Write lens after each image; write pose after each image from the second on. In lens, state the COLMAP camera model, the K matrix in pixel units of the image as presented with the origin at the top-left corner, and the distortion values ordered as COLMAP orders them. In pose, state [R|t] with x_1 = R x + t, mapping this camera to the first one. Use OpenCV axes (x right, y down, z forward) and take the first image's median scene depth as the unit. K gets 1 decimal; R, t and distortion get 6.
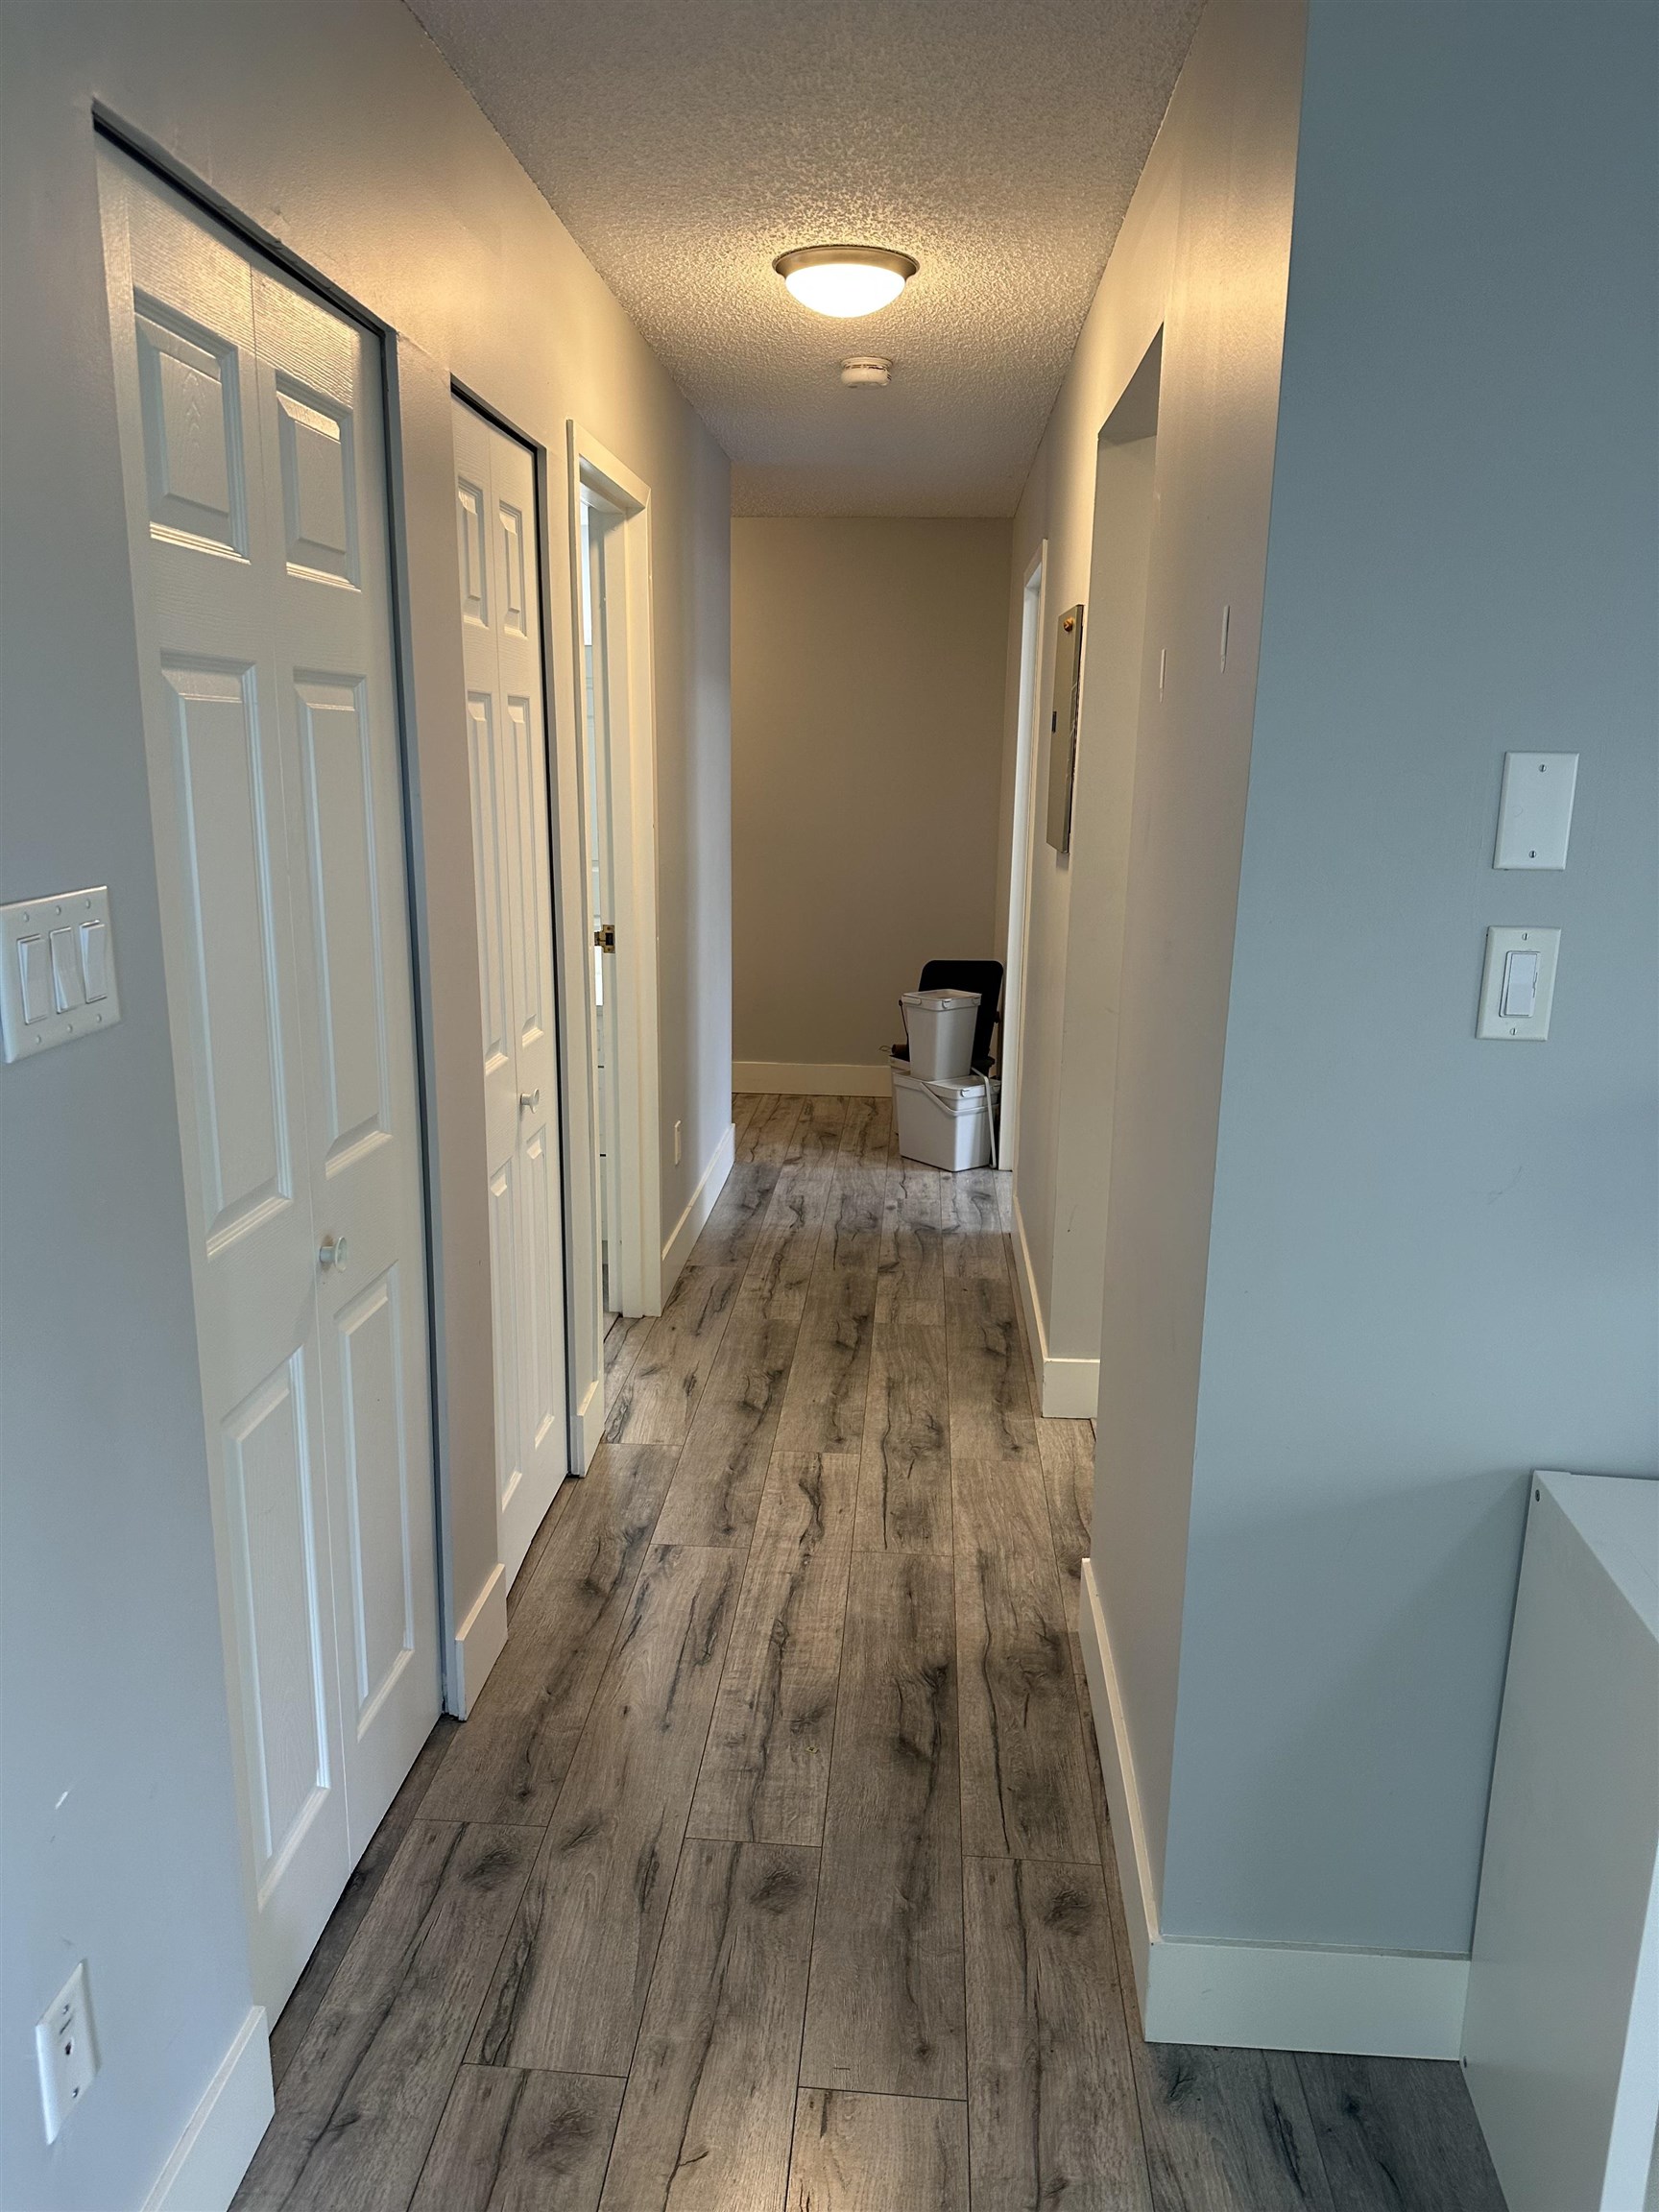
lens RADIAL K [[1555.3, 0, 814.3], [0, 1555.3, 1090.8], [0, 0, 1]] dist [0.068806, -0.088010]
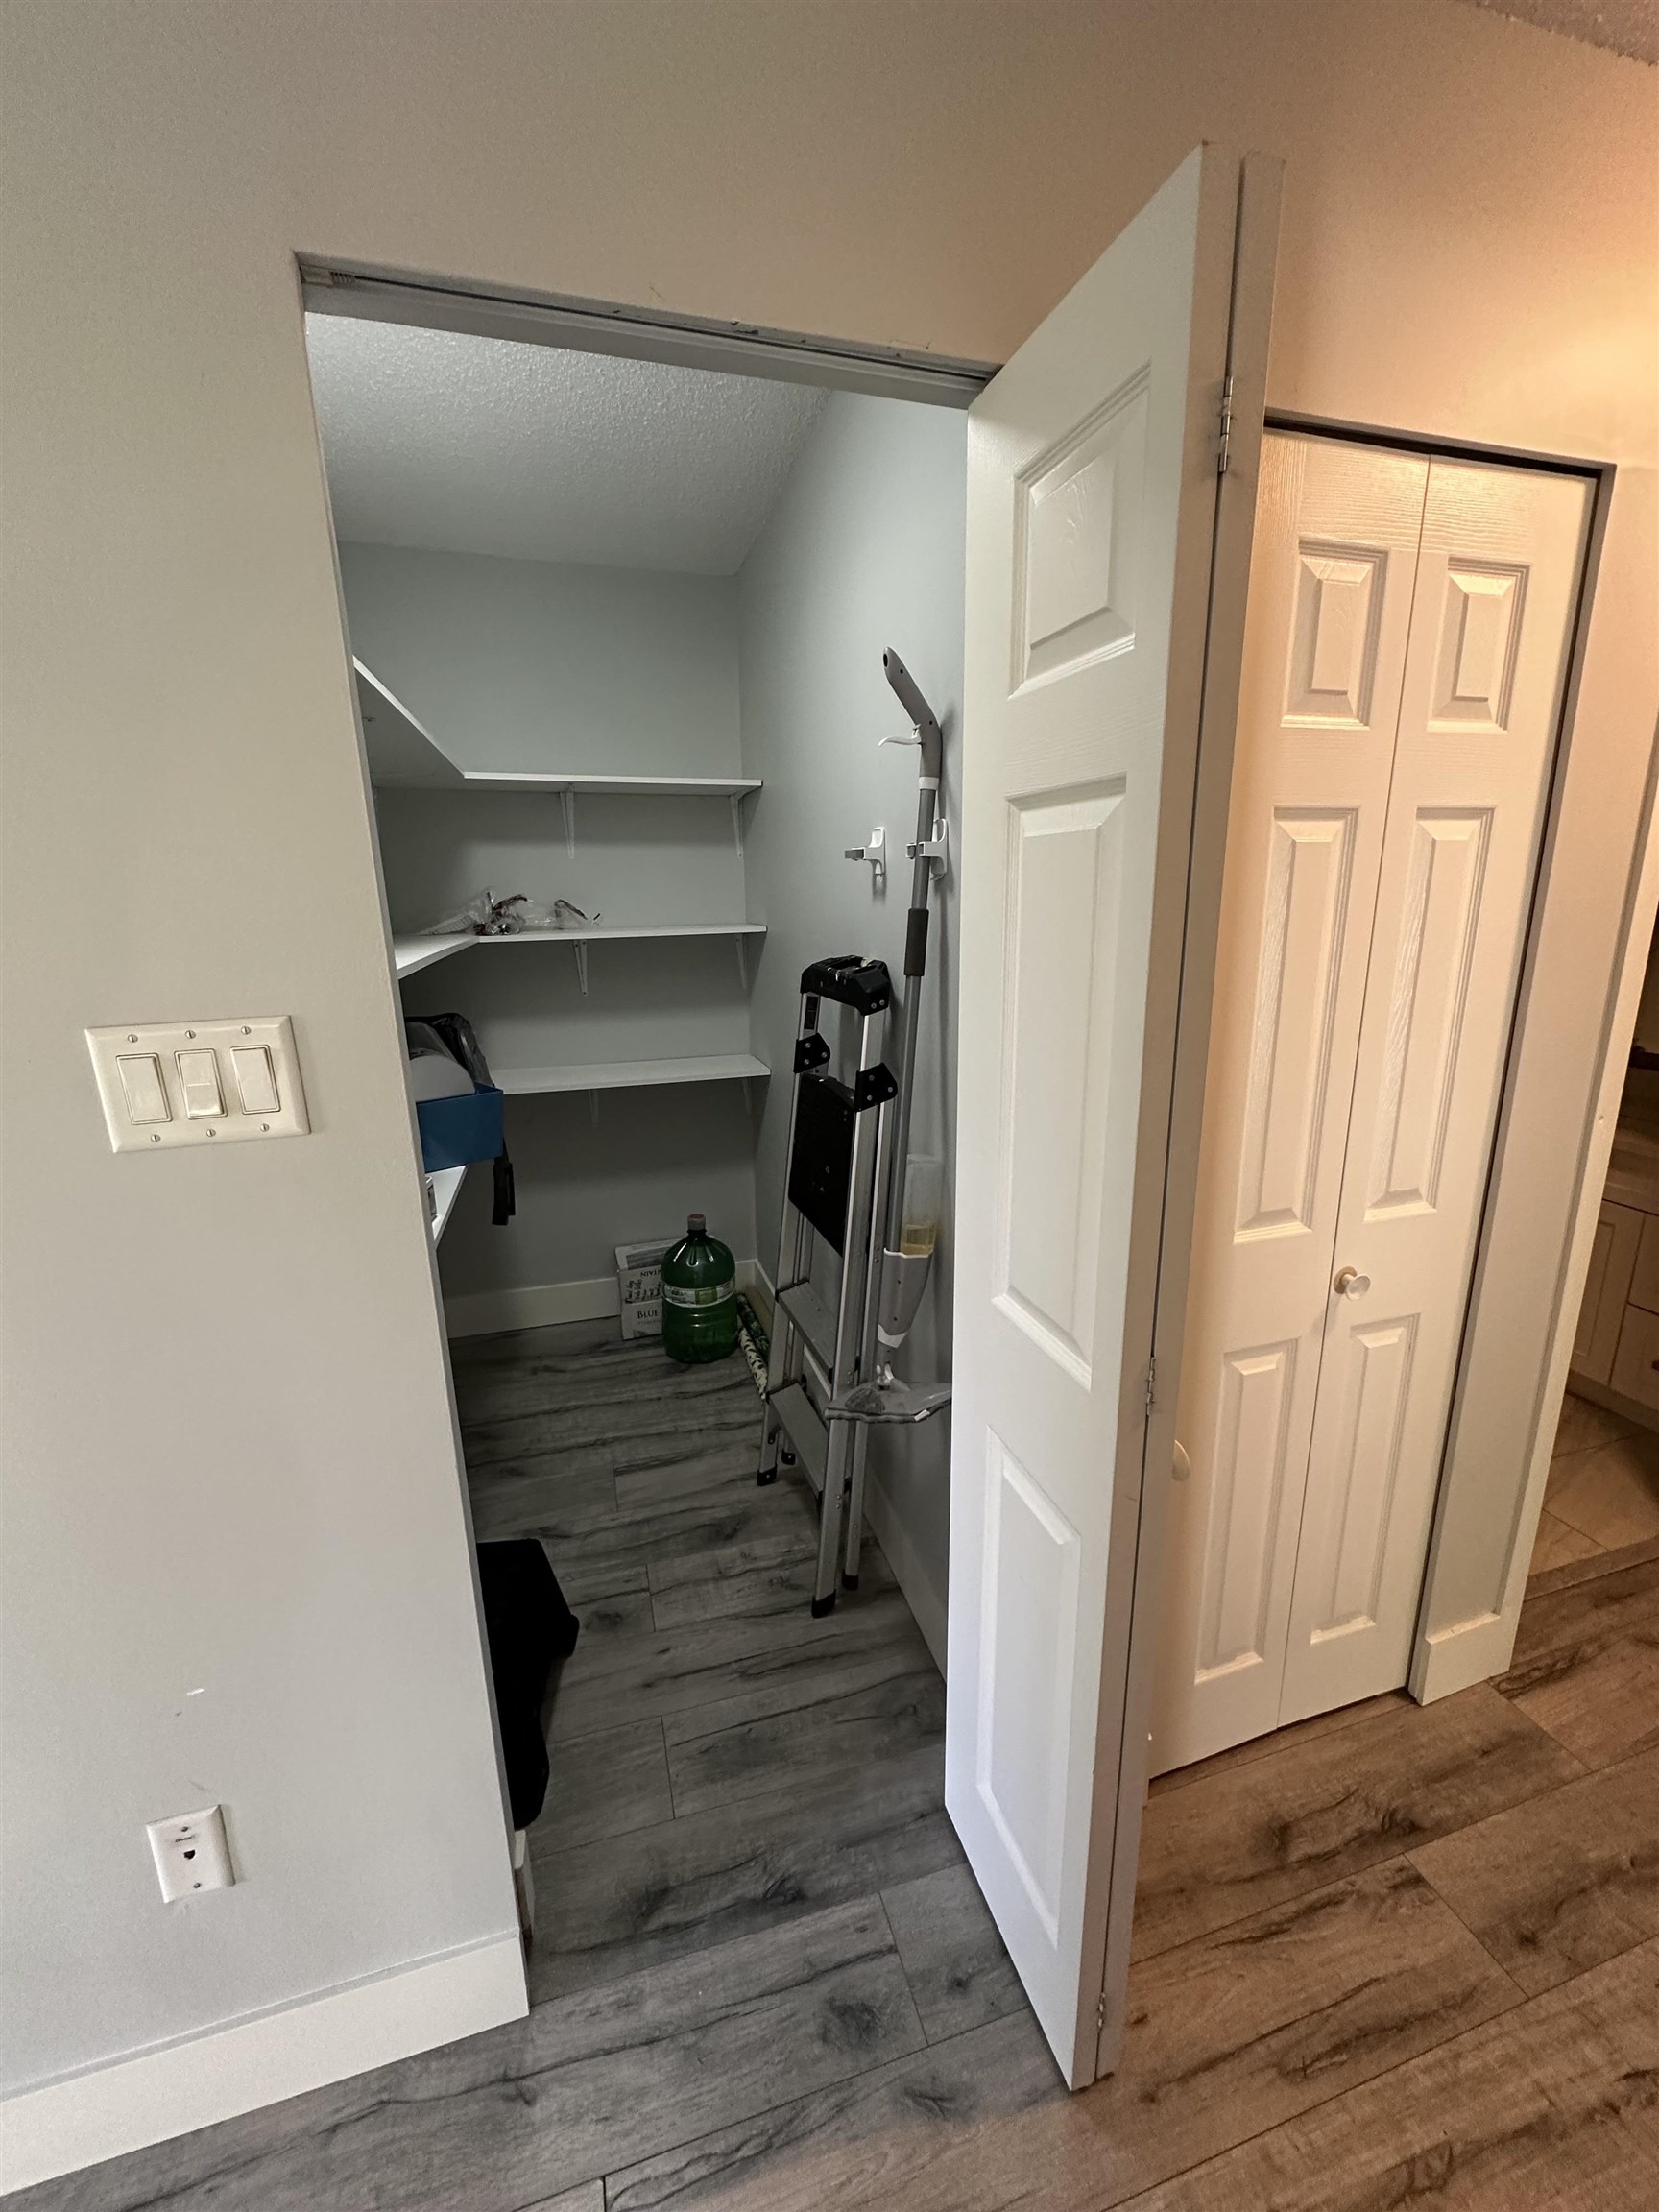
lens RADIAL K [[883.5, 0, 837.3], [0, 883.5, 1083.0], [0, 0, 1]] dist [-0.001194, 0.000644]
pose [[0.357785, 0.186406, -0.915010, 0.142976], [-0.181189, 0.975109, 0.127801, -0.113663], [0.916057, 0.120065, 0.382654, 0.532426]]
